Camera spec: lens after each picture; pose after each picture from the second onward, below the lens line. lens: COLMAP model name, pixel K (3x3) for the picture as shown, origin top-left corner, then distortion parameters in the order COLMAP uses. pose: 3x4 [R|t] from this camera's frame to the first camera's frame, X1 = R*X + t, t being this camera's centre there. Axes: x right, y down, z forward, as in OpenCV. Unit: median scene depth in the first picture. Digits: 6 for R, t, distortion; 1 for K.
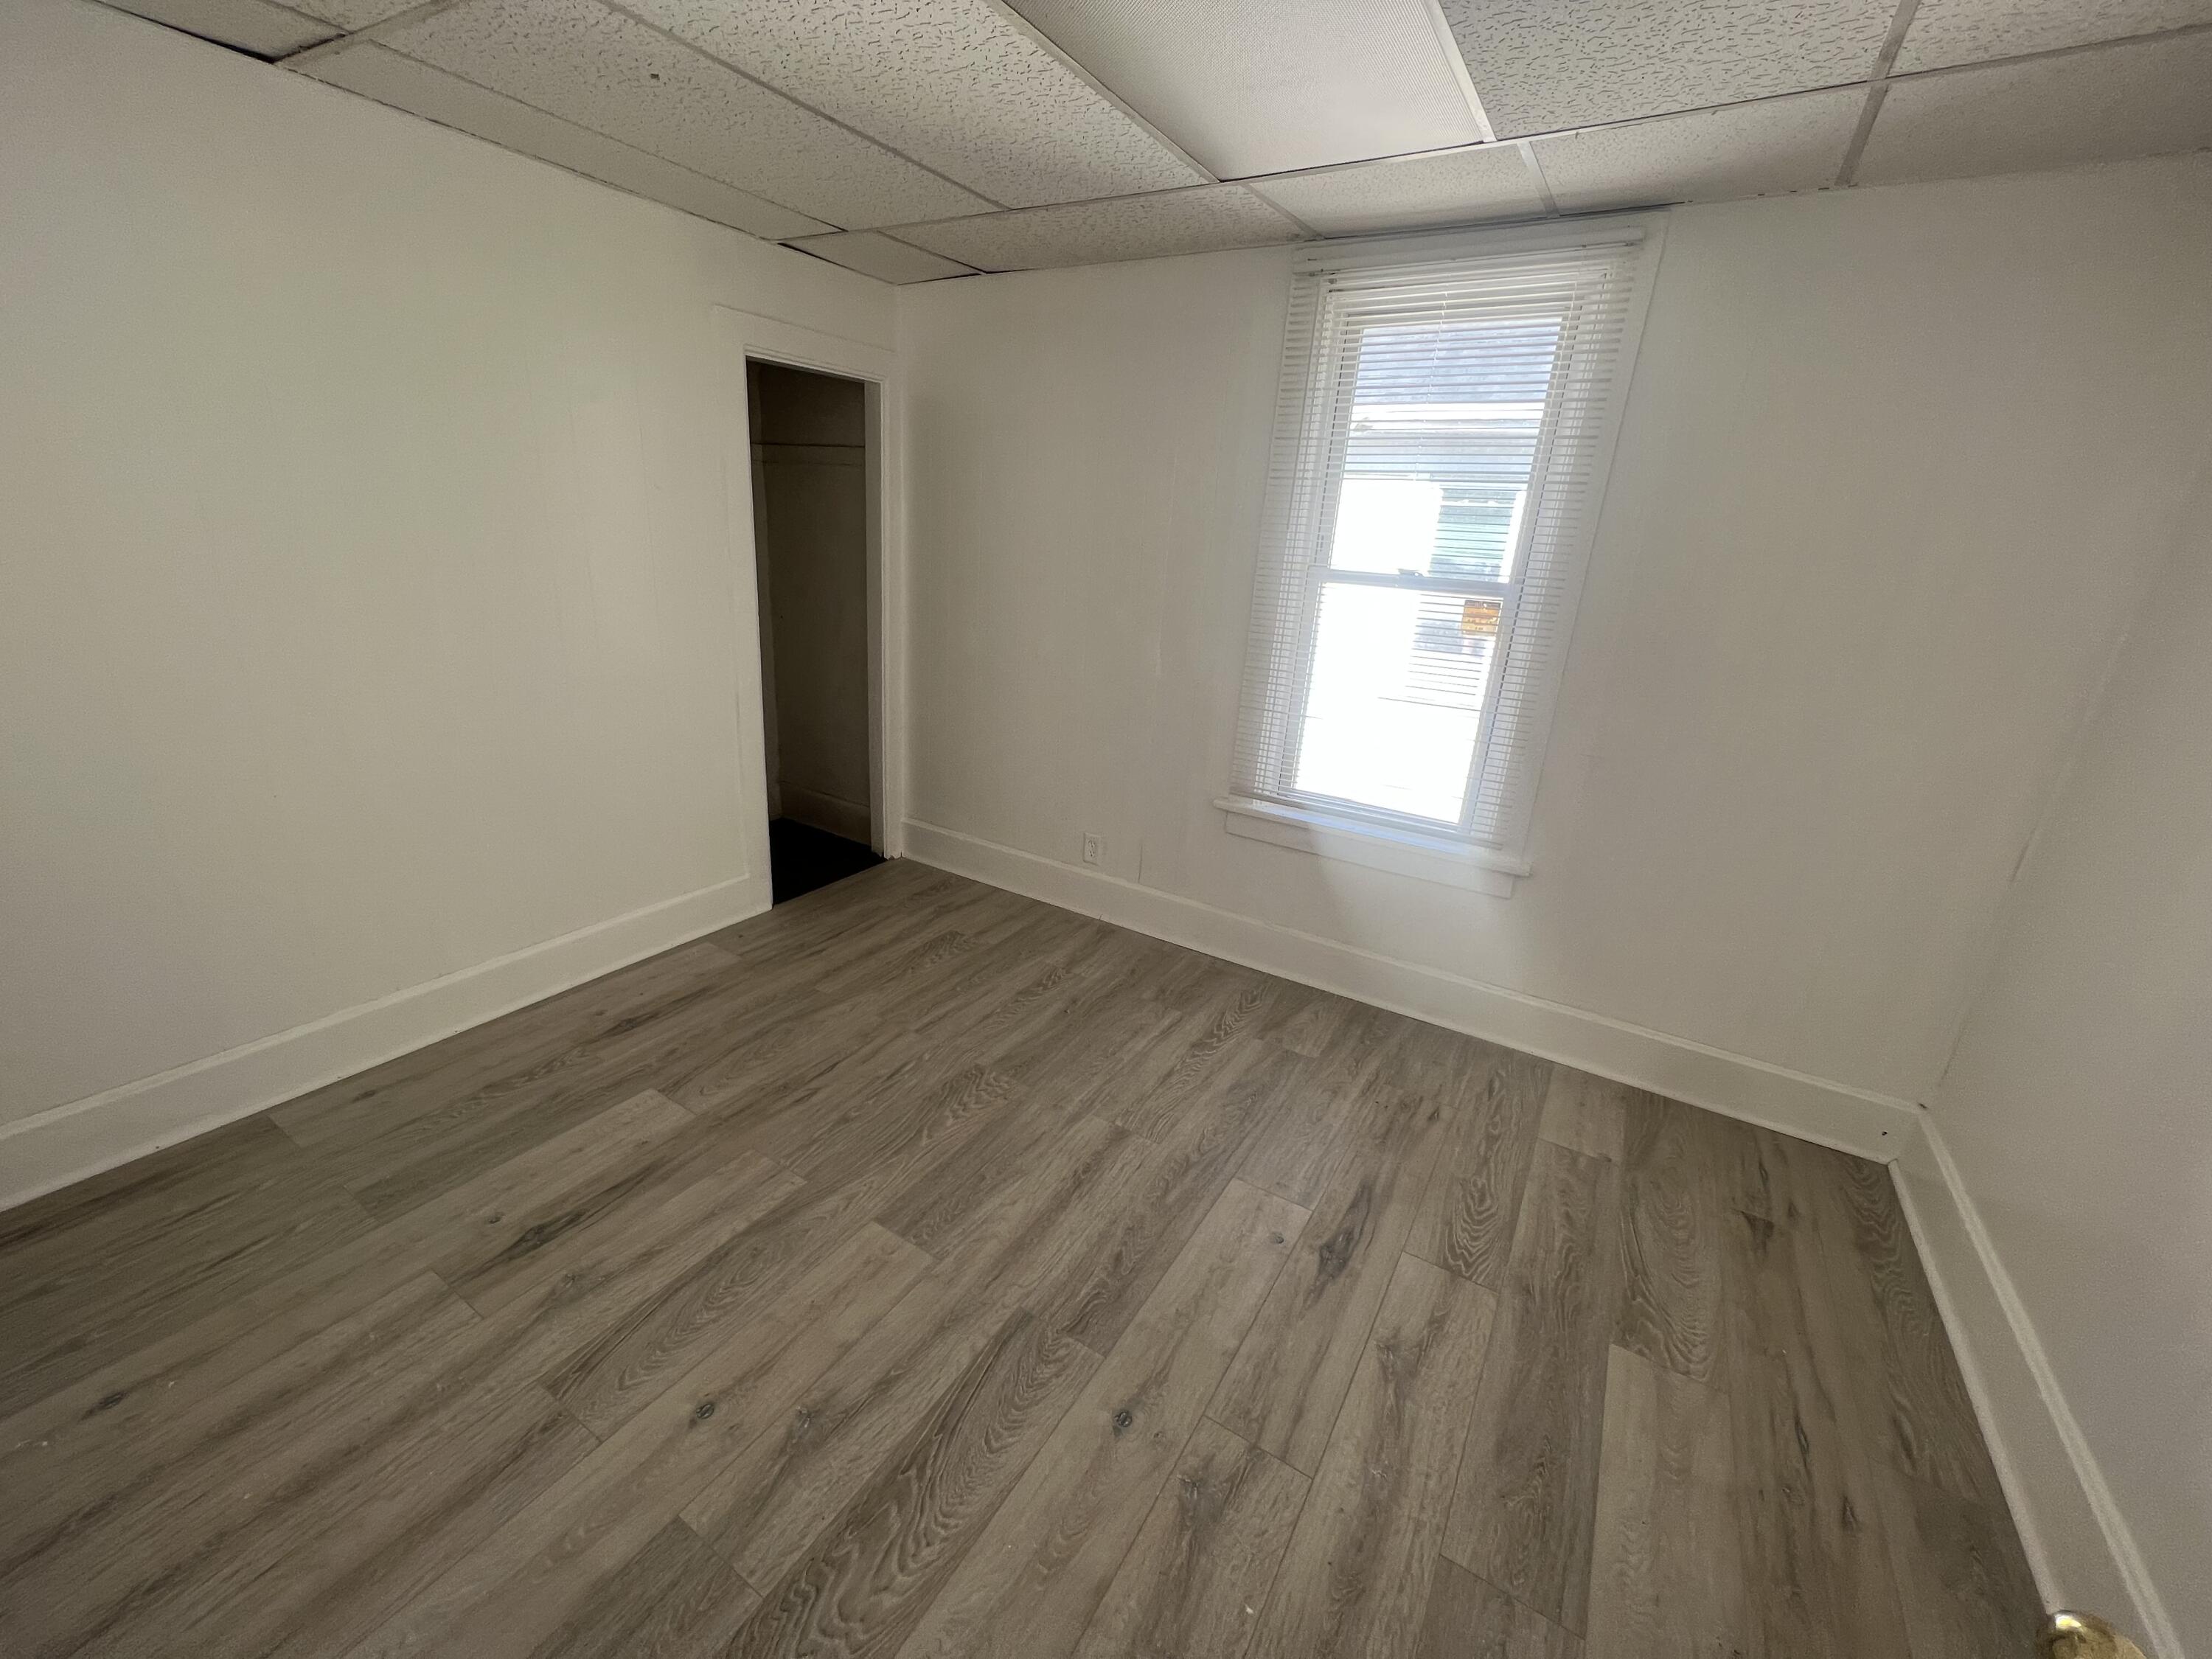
lens RADIAL K [[884.3, 0, 1105.3], [0, 884.3, 821.9], [0, 0, 1]] dist [0.000328, 0.000034]
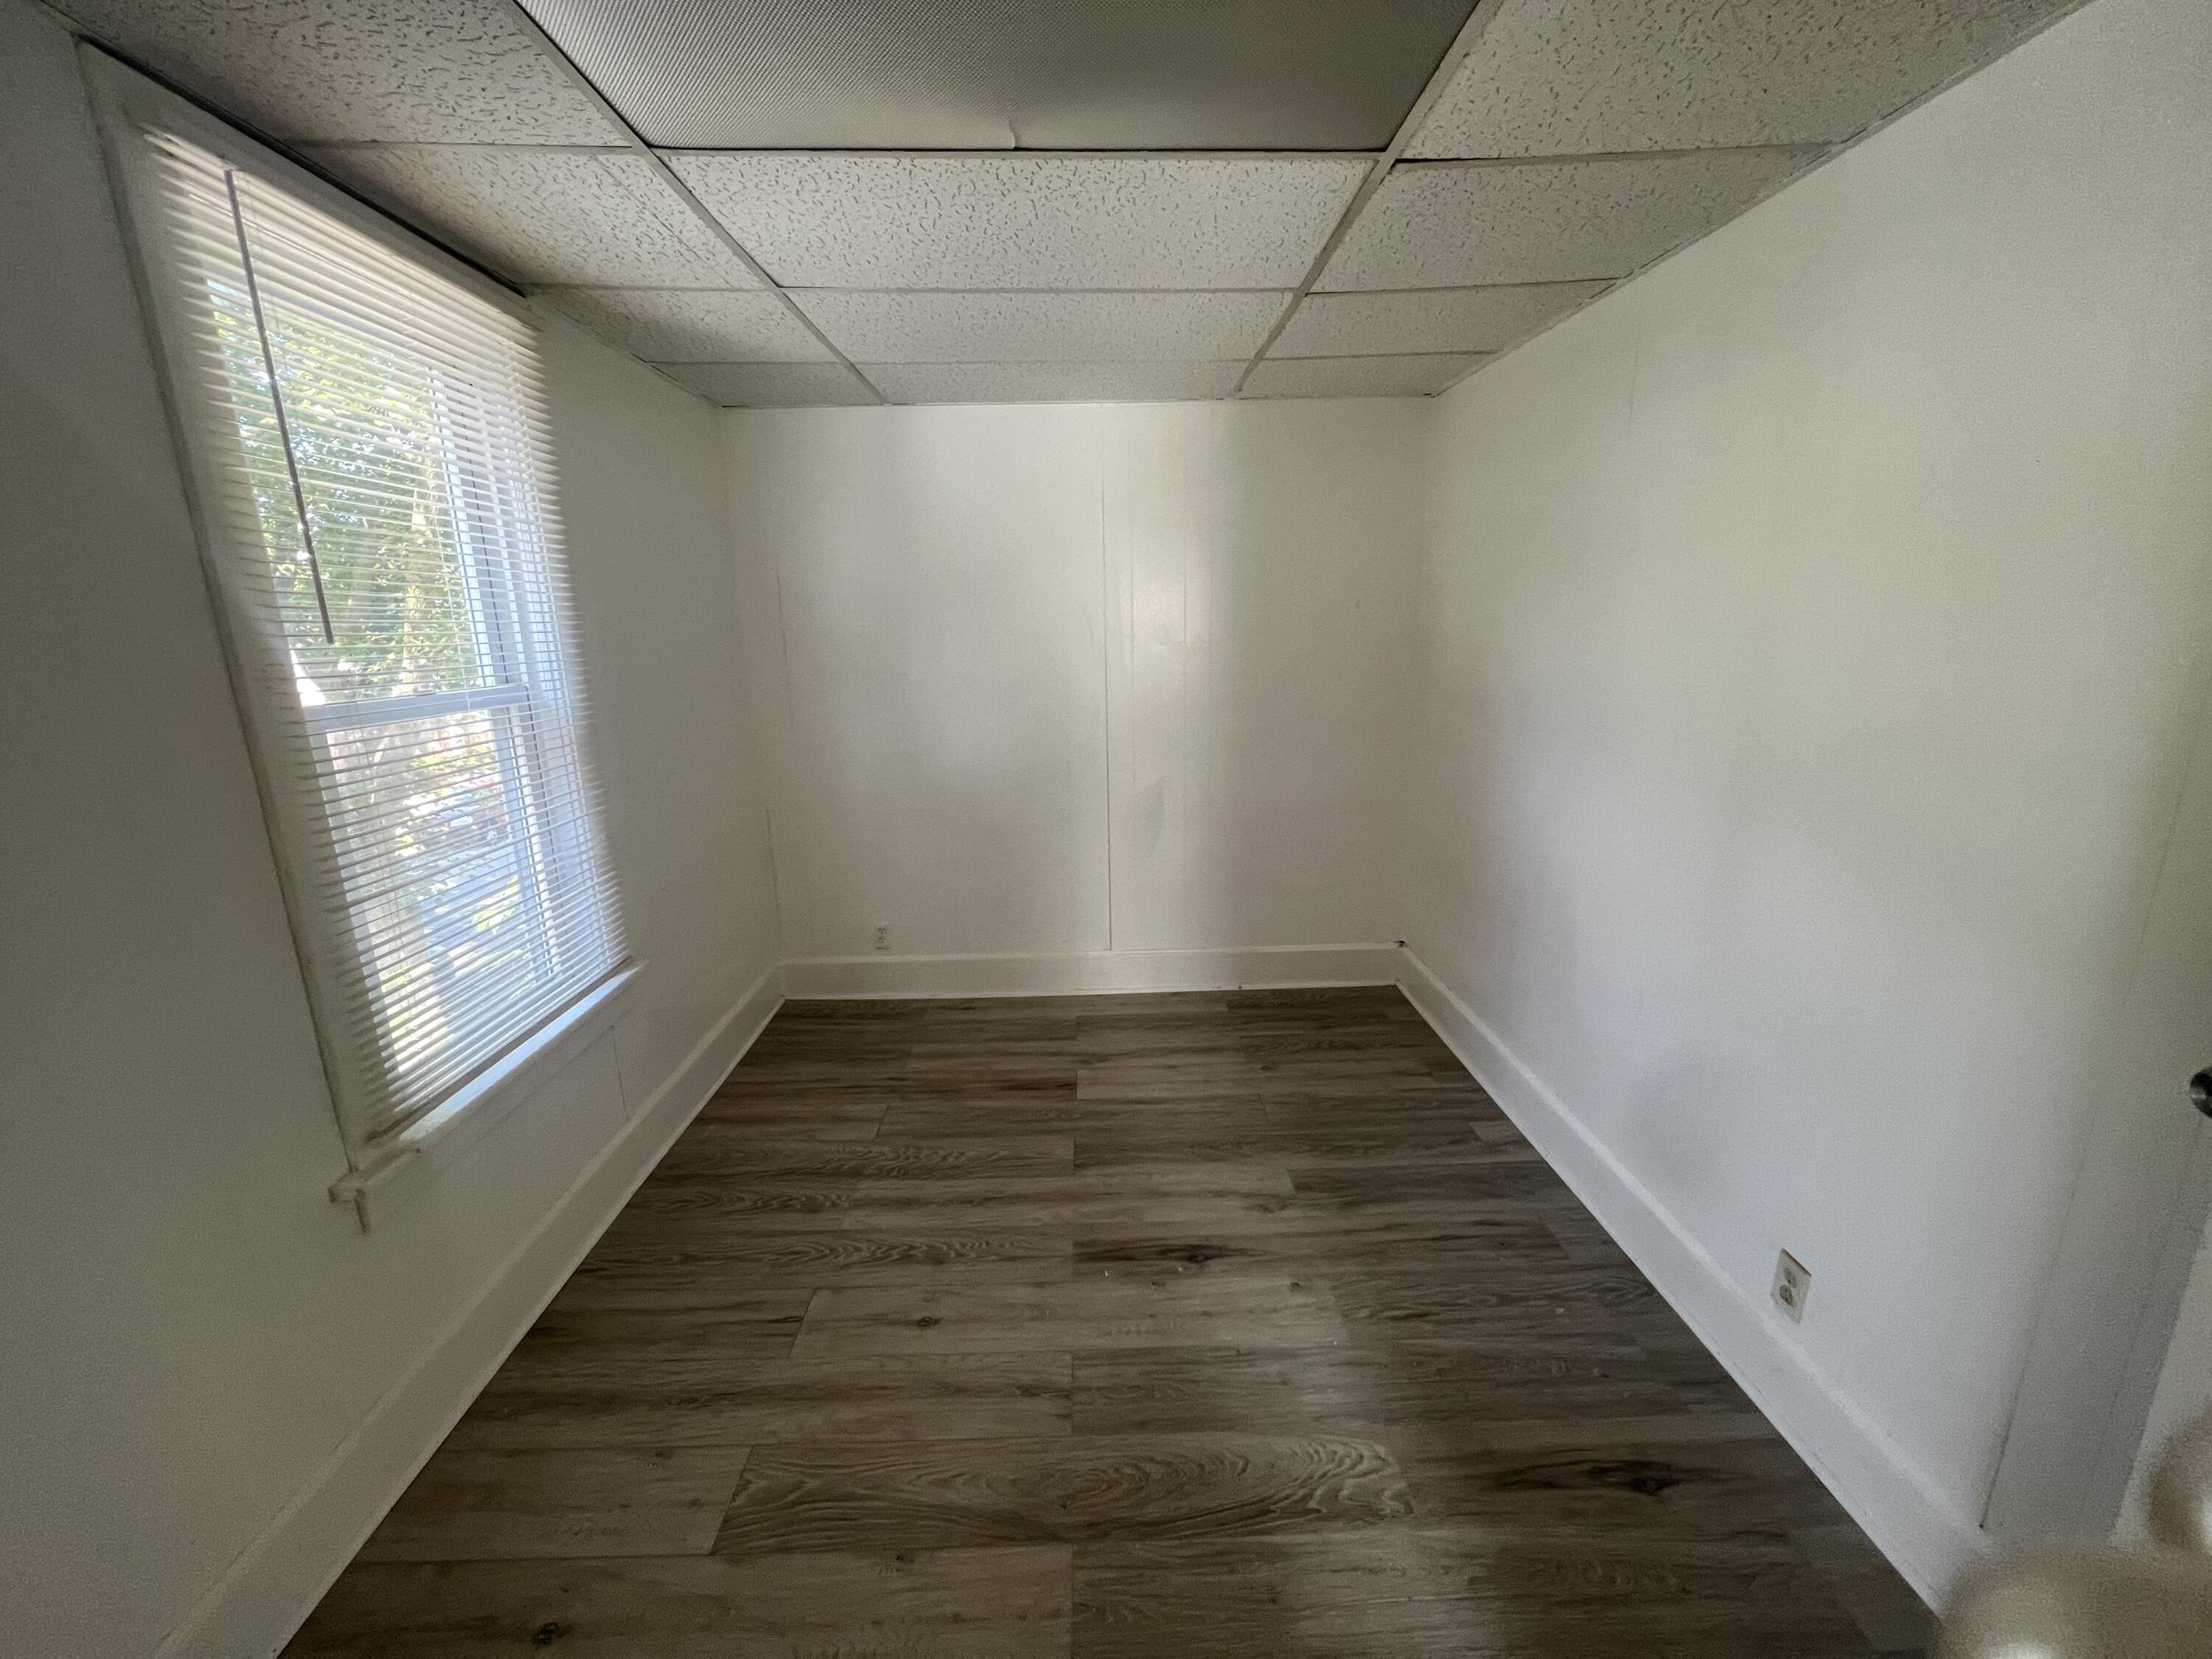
lens RADIAL K [[884.3, 0, 1110.6], [0, 884.3, 836.5], [0, 0, 1]] dist [0.000328, 0.000034]
pose [[-0.548596, -0.237679, 0.801593, -0.808069], [0.247400, 0.869662, 0.427178, -0.525152], [-0.798646, 0.432662, -0.418292, 1.391527]]
